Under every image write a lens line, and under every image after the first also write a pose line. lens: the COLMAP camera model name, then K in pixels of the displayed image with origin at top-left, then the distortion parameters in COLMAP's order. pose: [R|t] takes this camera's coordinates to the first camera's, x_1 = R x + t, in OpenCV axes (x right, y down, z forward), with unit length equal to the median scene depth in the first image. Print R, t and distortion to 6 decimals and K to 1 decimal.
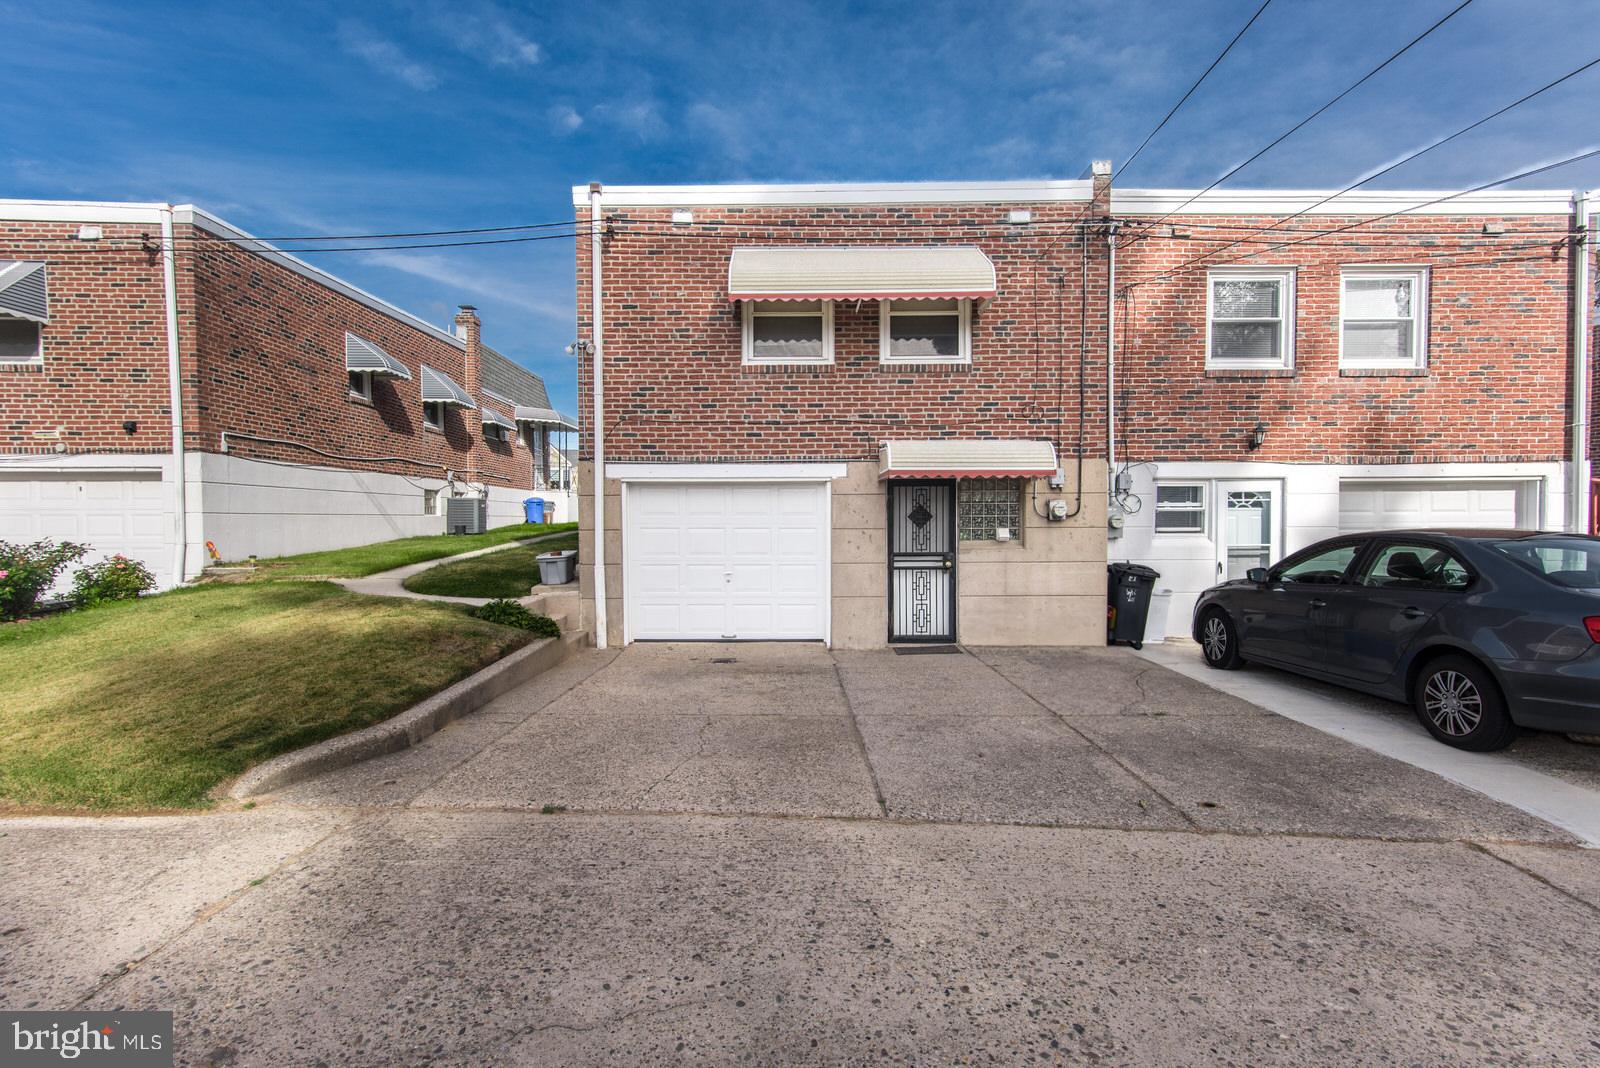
lens RADIAL K [[805.1, 0, 794.9], [0, 805.1, 549.8], [0, 0, 1]] dist [0.020295, 0.000274]
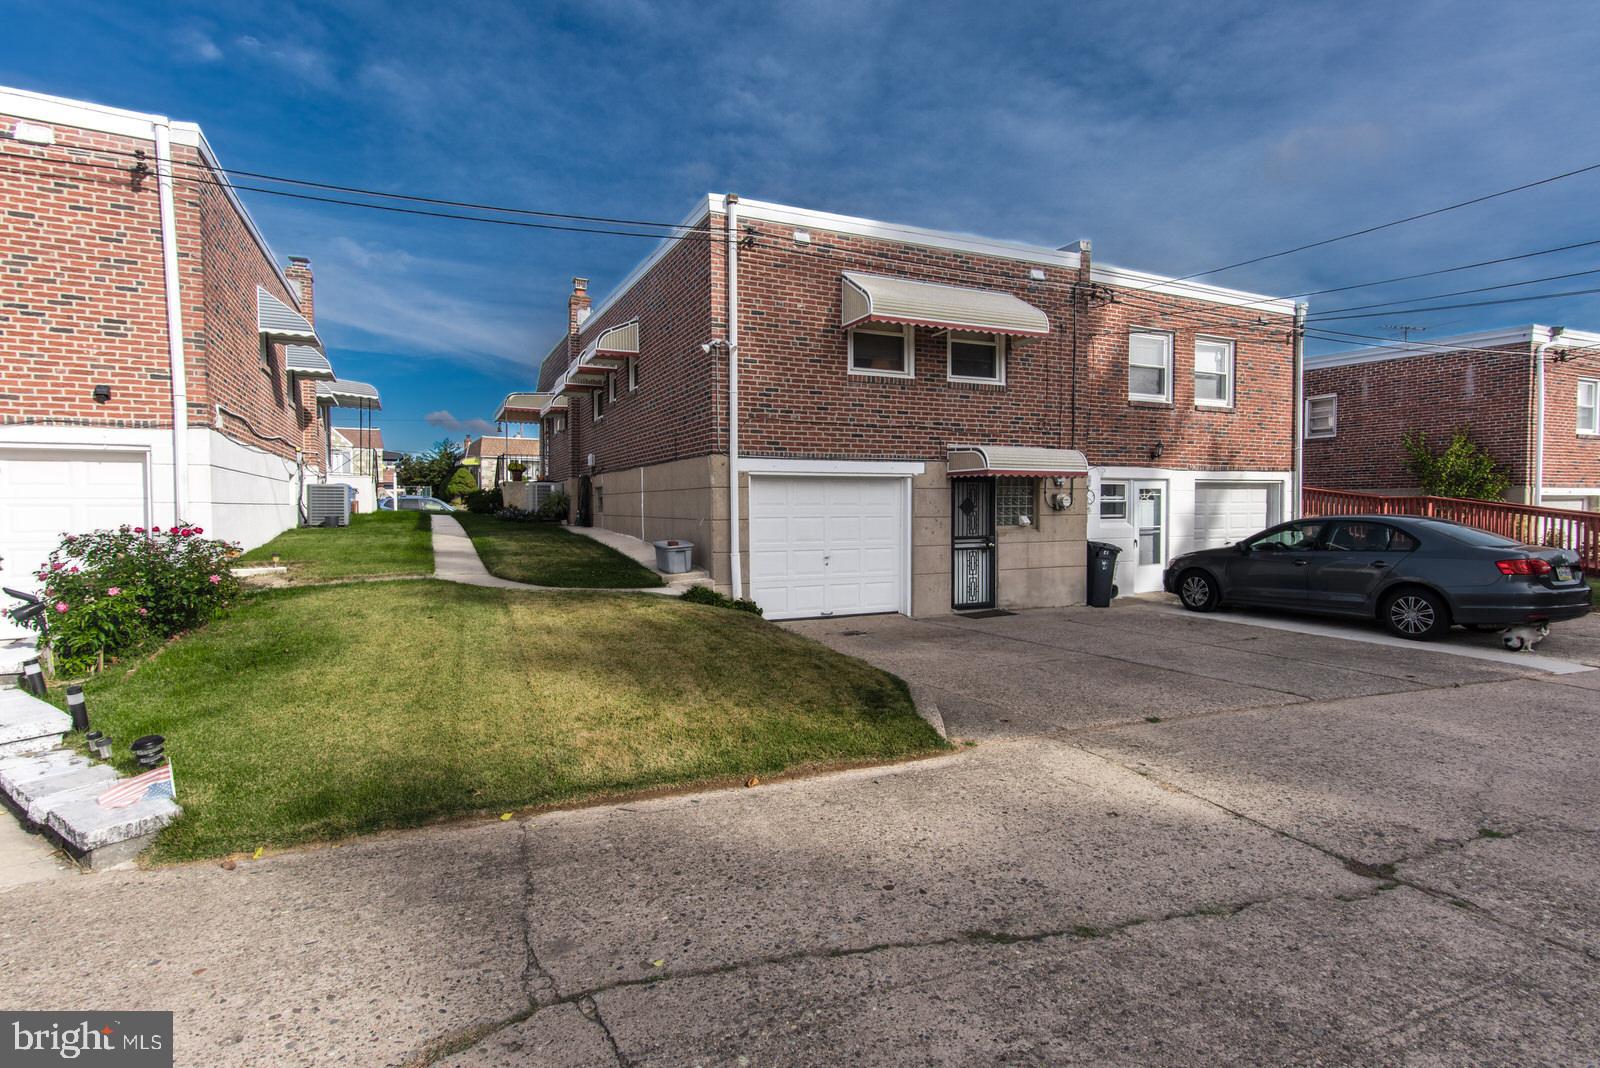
lens RADIAL K [[780.7, 0, 848.4], [0, 780.7, 539.5], [0, 0, 1]] dist [0.021948, -0.000107]
pose [[0.901520, -0.018862, 0.432326, -0.541993], [0.017416, 0.999822, 0.007303, -0.003160], [-0.432386, 0.000946, 0.901688, 0.003385]]
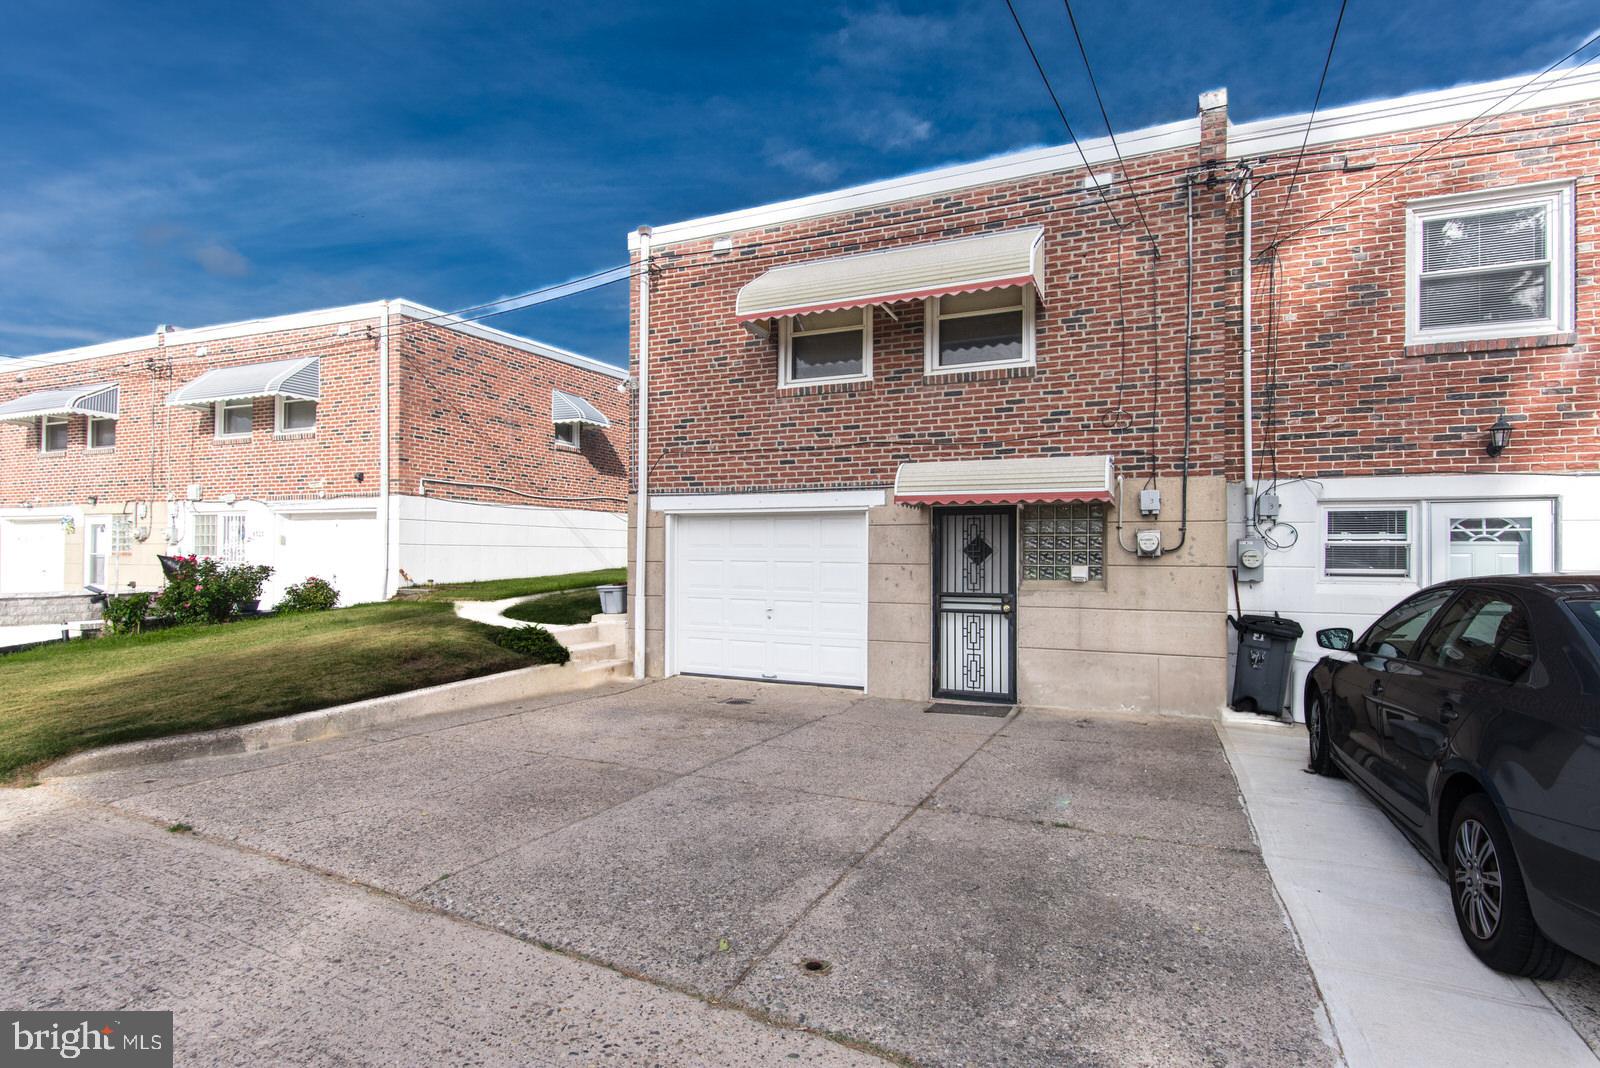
lens RADIAL K [[798.1, 0, 773.1], [0, 798.1, 557.3], [0, 0, 1]] dist [0.002872, -0.000075]
pose [[0.907761, 0.010182, -0.419365, 0.322375], [-0.024857, 0.999254, -0.029543, -0.004105], [0.418751, 0.037243, 0.907337, 0.152938]]
